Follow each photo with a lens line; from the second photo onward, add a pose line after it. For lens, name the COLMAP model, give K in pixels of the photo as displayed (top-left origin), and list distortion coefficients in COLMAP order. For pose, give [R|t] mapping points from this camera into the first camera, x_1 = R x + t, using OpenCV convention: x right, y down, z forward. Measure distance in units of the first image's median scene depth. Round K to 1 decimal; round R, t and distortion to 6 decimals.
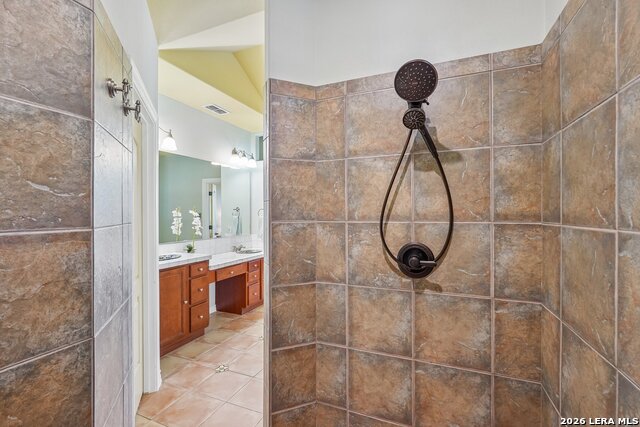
lens RADIAL K [[283.3, 0, 318.3], [0, 283.3, 216.1], [0, 0, 1]] dist [-0.001371, 0.001058]
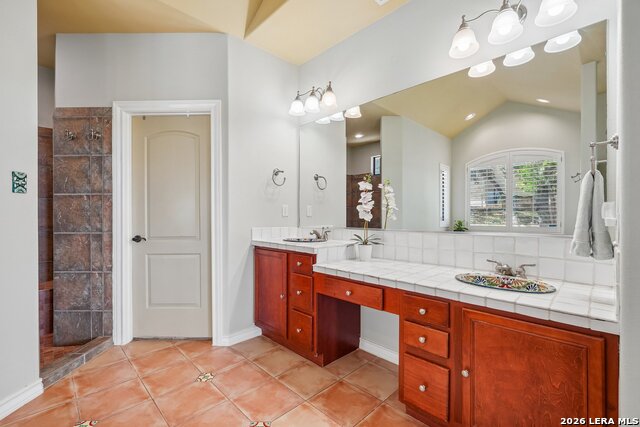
lens RADIAL K [[283.3, 0, 316.8], [0, 283.3, 216.0], [0, 0, 1]] dist [-0.001371, 0.001058]
pose [[-0.390789, -0.000158, -0.920480, 0.176532], [-0.013921, 0.999887, 0.005739, 0.051529], [0.920375, 0.015057, -0.390747, 1.045267]]
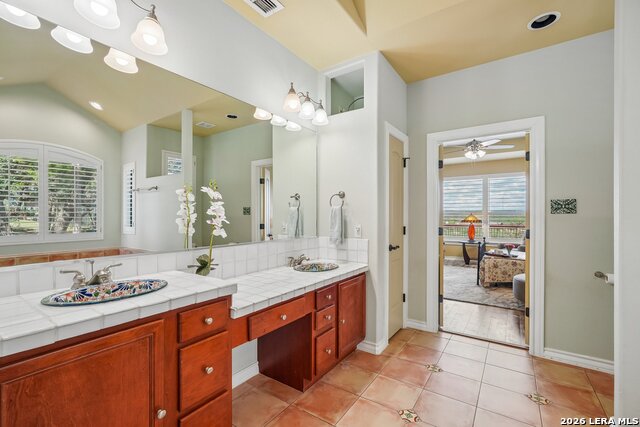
lens RADIAL K [[283.3, 0, 320.2], [0, 283.3, 214.8], [0, 0, 1]] dist [-0.001371, 0.001058]
pose [[0.980114, -0.000585, -0.198434, -0.137885], [-0.002365, 0.999890, -0.014629, 0.031812], [0.198420, 0.014807, 0.980005, 0.497596]]
